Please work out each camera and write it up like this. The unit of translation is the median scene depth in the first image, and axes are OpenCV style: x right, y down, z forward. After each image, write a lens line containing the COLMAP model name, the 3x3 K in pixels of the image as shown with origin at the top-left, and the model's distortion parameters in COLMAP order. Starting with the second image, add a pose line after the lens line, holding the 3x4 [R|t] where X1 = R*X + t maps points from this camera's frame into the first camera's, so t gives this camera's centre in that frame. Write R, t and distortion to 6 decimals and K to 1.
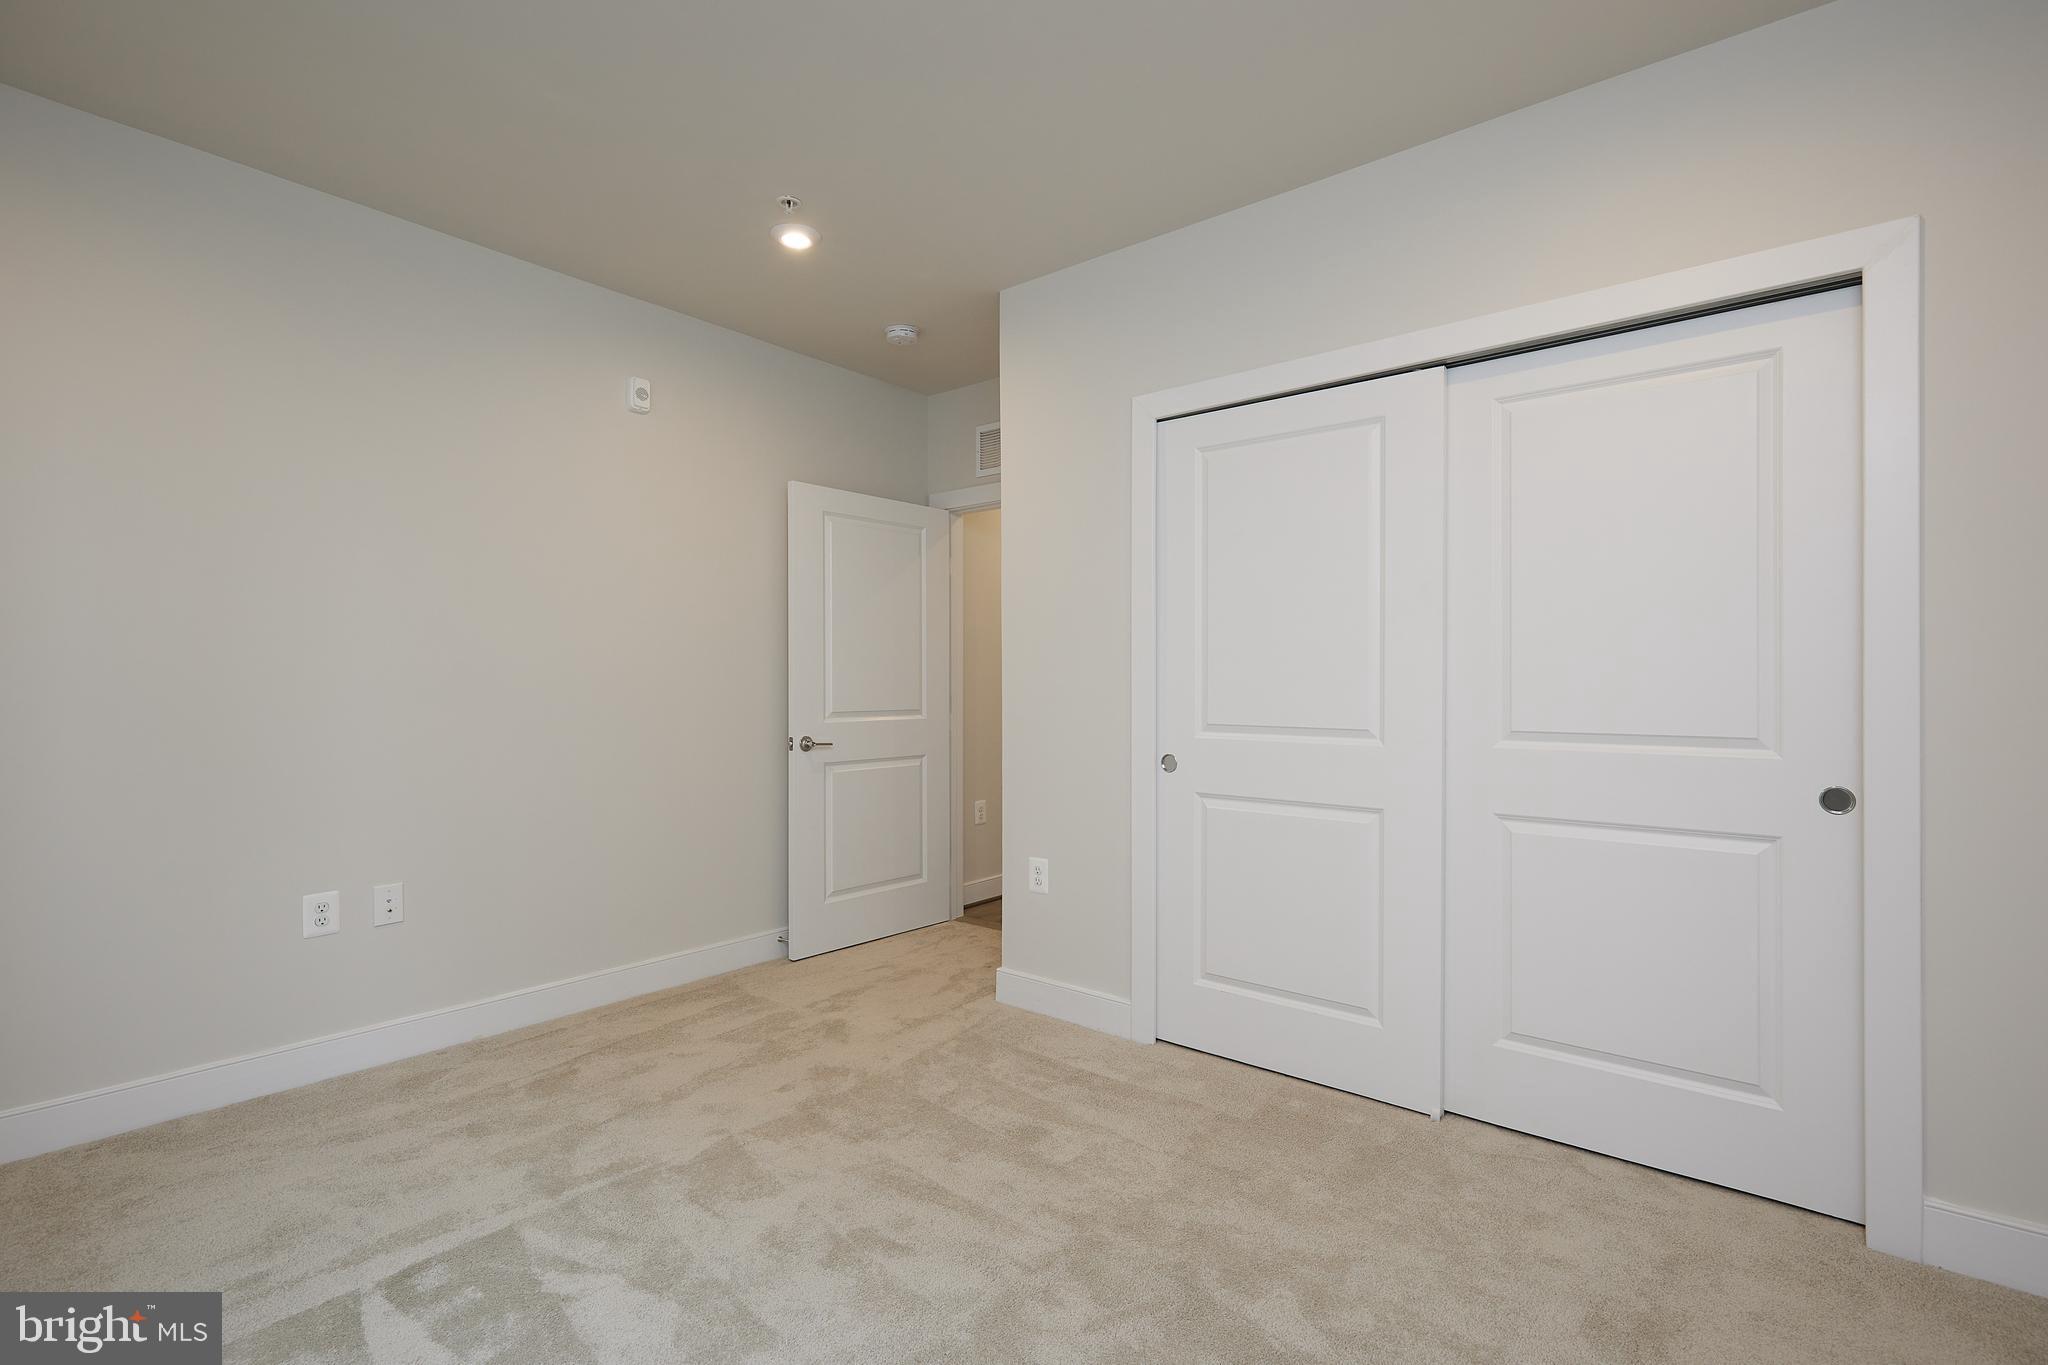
lens RADIAL K [[939.8, 0, 1032.3], [0, 939.8, 687.6], [0, 0, 1]] dist [0.002714, 0.000443]
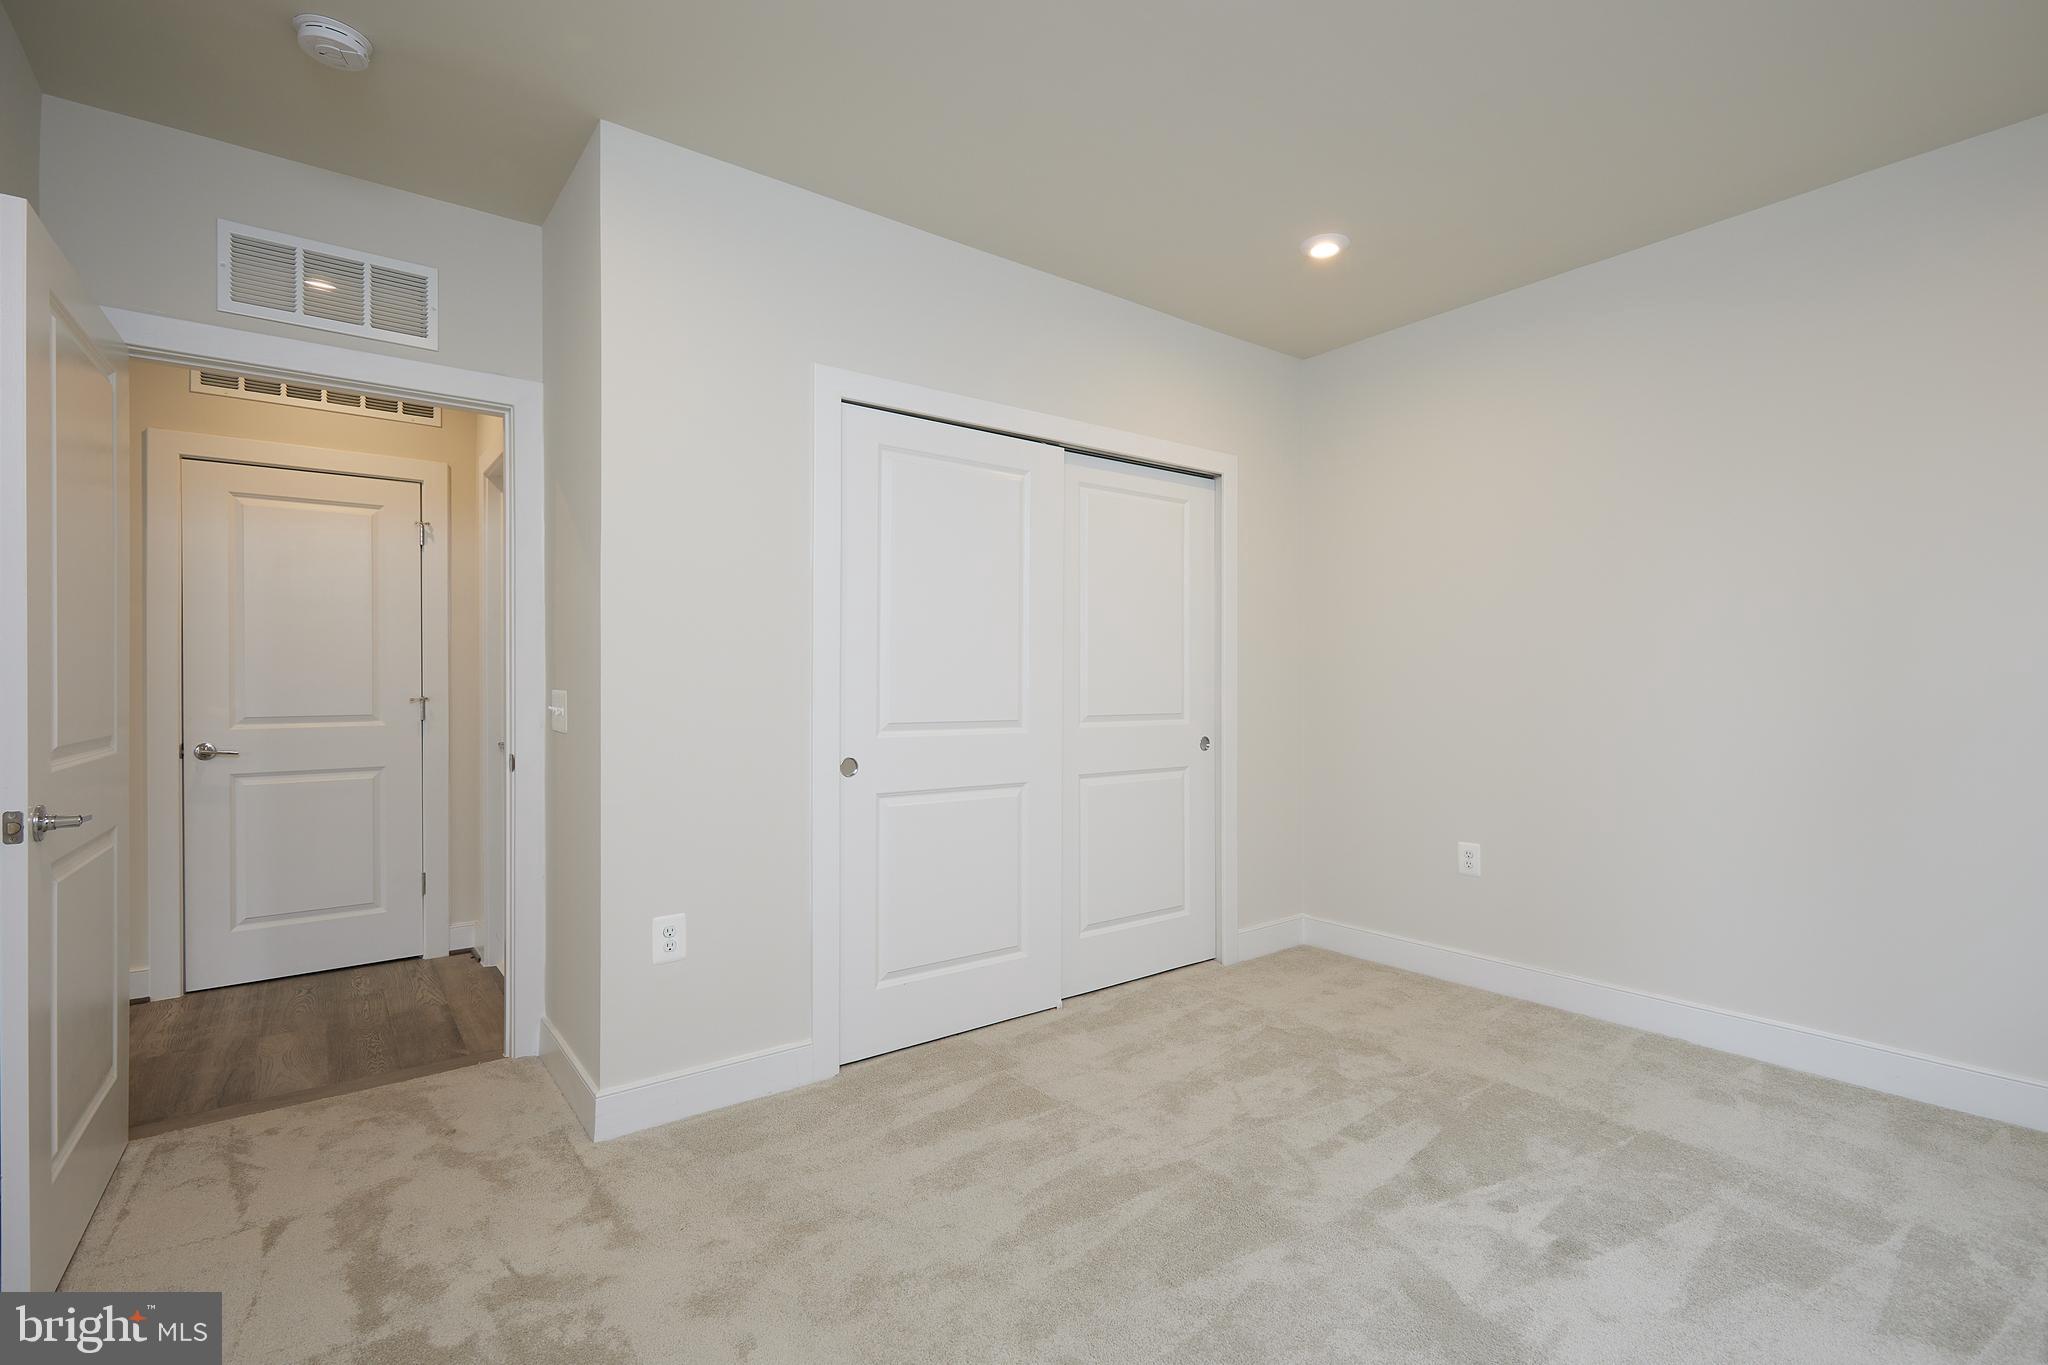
lens RADIAL K [[939.8, 0, 1042.4], [0, 939.8, 686.2], [0, 0, 1]] dist [0.002714, 0.000443]
pose [[0.221710, -0.003274, 0.975107, -0.720917], [0.005080, 0.999985, 0.002203, -0.001866], [-0.975099, 0.004465, 0.221723, 0.592716]]
